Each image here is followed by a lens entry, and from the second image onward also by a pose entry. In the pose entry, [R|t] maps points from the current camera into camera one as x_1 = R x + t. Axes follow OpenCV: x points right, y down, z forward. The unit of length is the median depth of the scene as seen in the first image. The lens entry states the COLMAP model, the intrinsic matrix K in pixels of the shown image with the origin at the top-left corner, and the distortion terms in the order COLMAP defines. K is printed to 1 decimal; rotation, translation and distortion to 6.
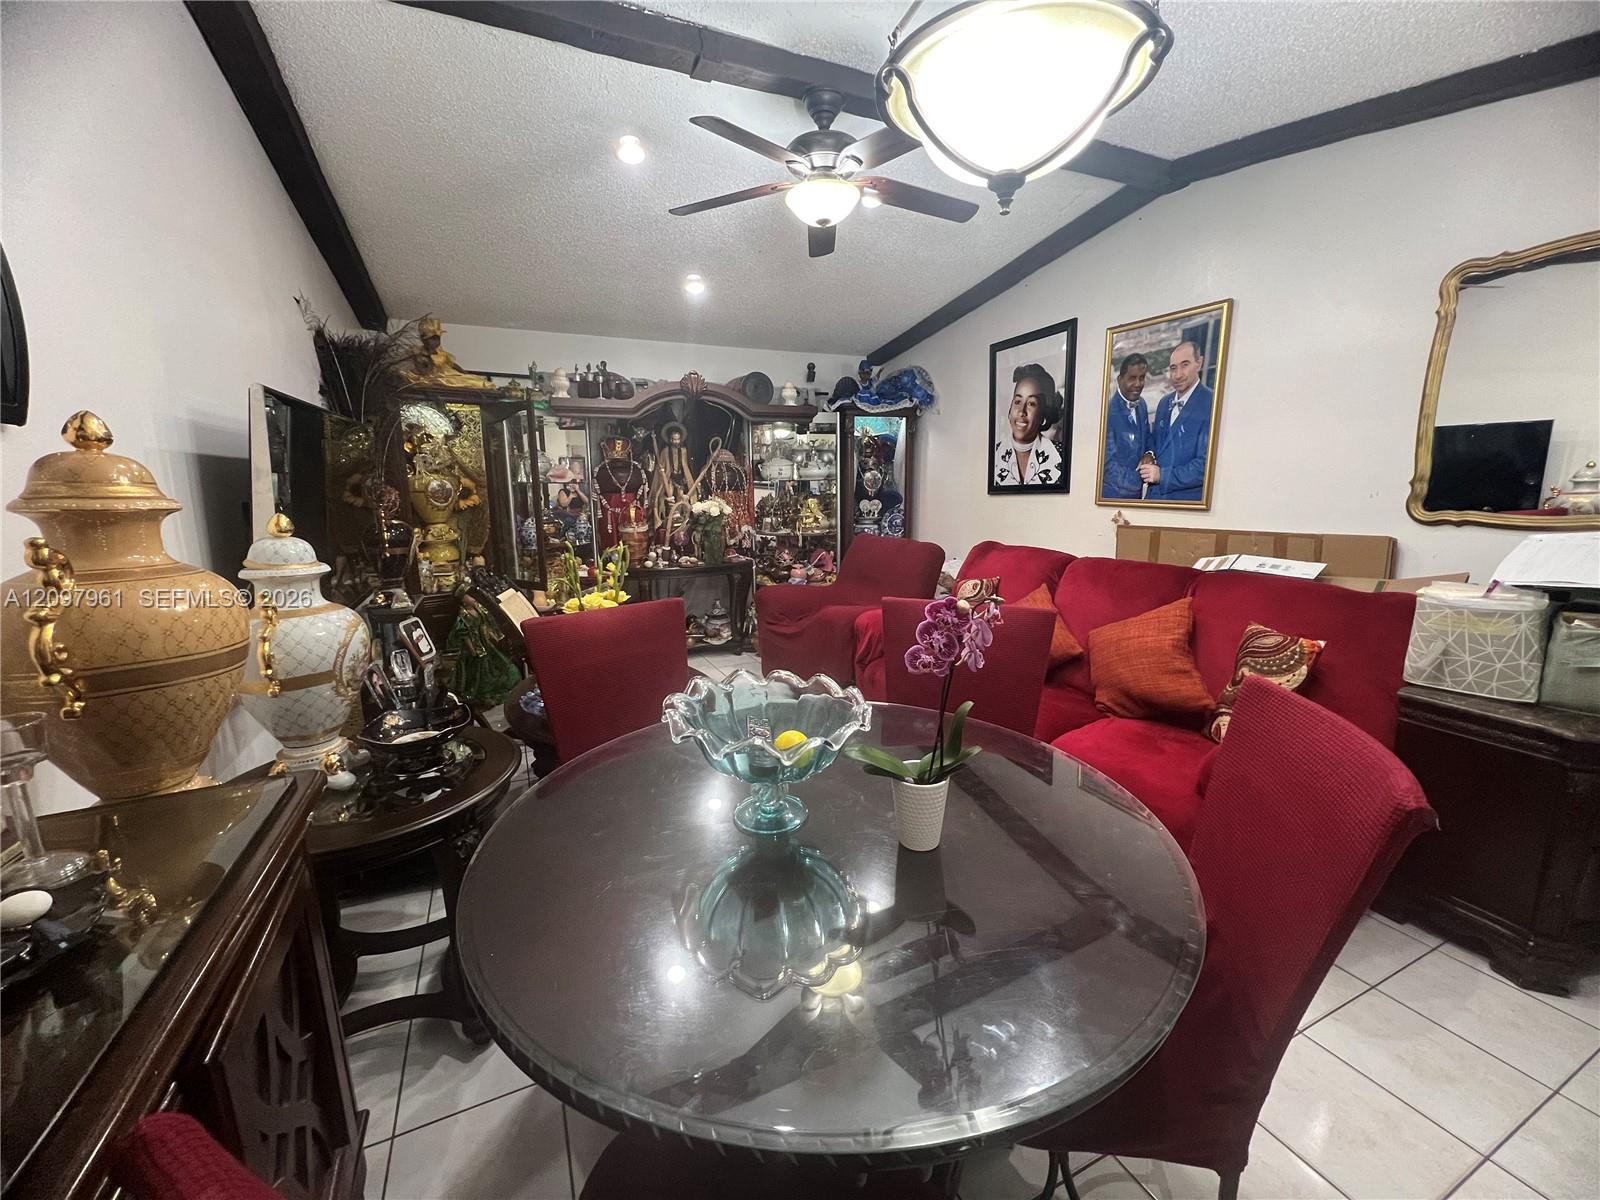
lens RADIAL K [[638.4, 0, 794.0], [0, 638.4, 601.0], [0, 0, 1]] dist [0.002282, -0.000212]
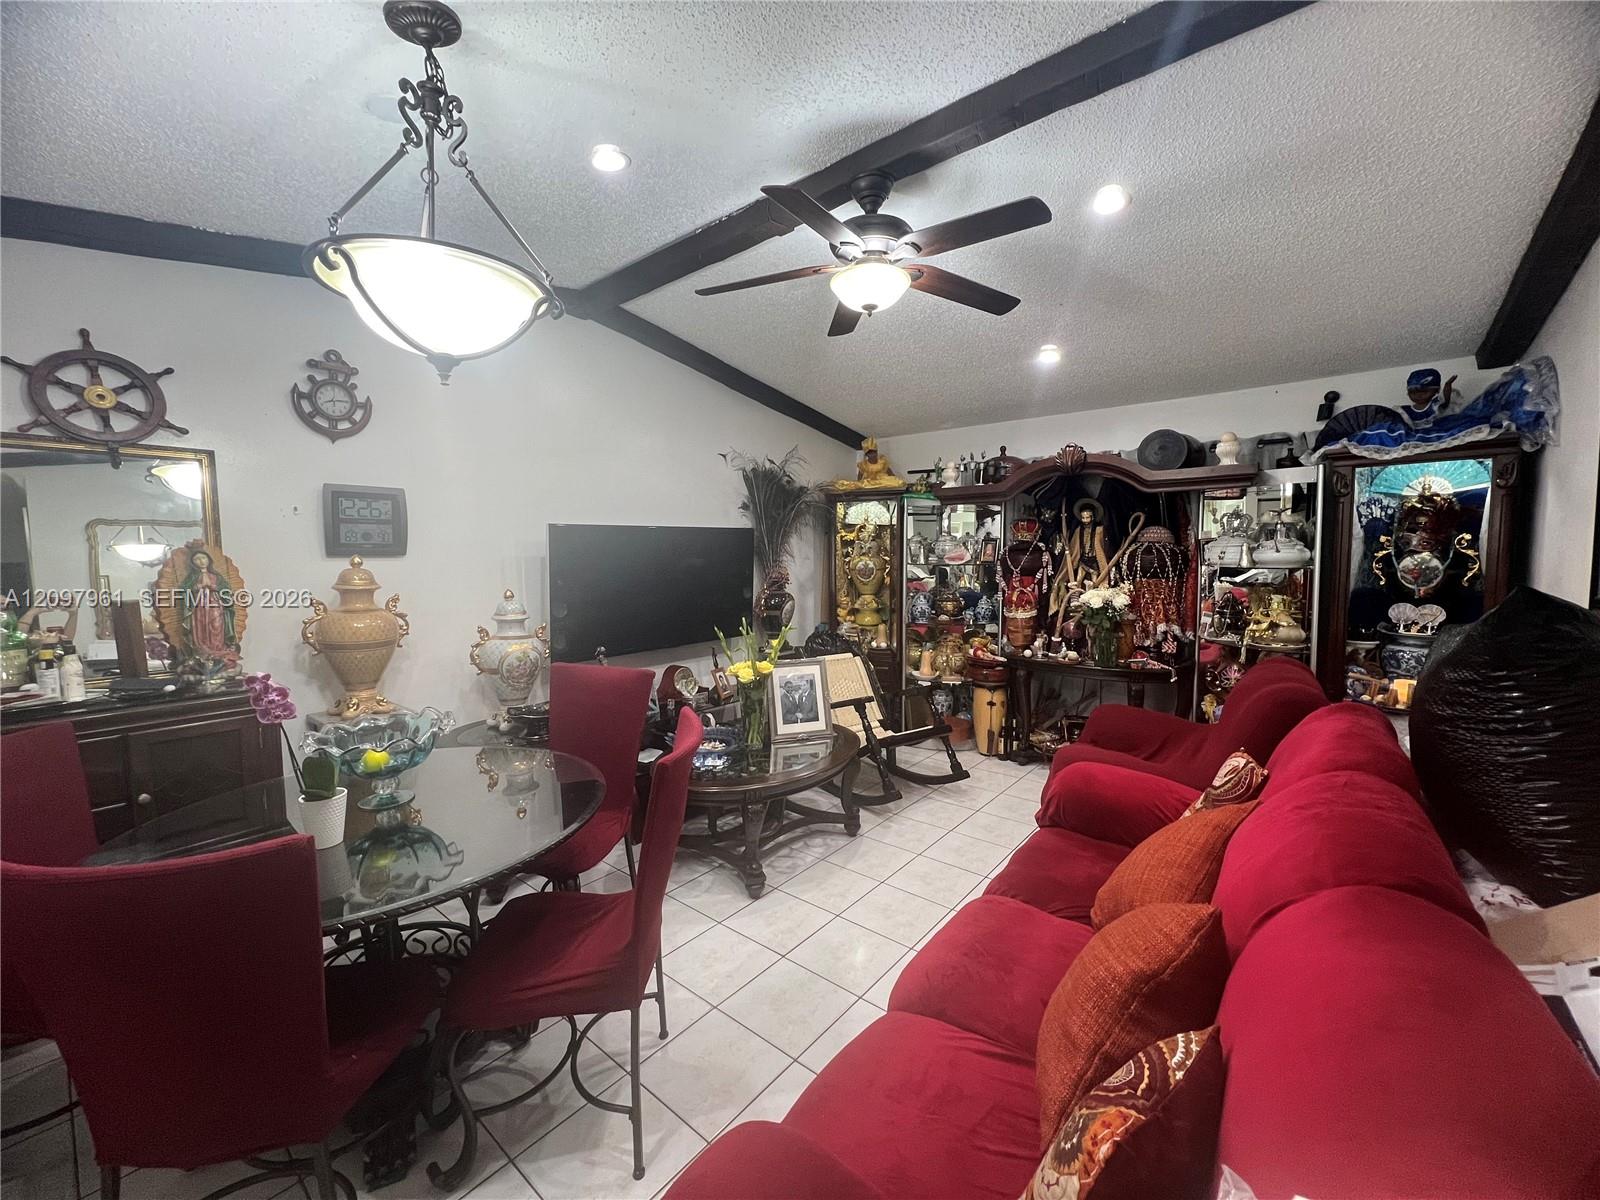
lens RADIAL K [[638.4, 0, 798.4], [0, 638.4, 599.5], [0, 0, 1]] dist [0.002282, -0.000212]
pose [[0.434442, 0.074602, -0.897605, 0.434269], [-0.169701, 0.985496, -0.000229, -0.074767], [0.884569, 0.152423, 0.440801, 0.278417]]
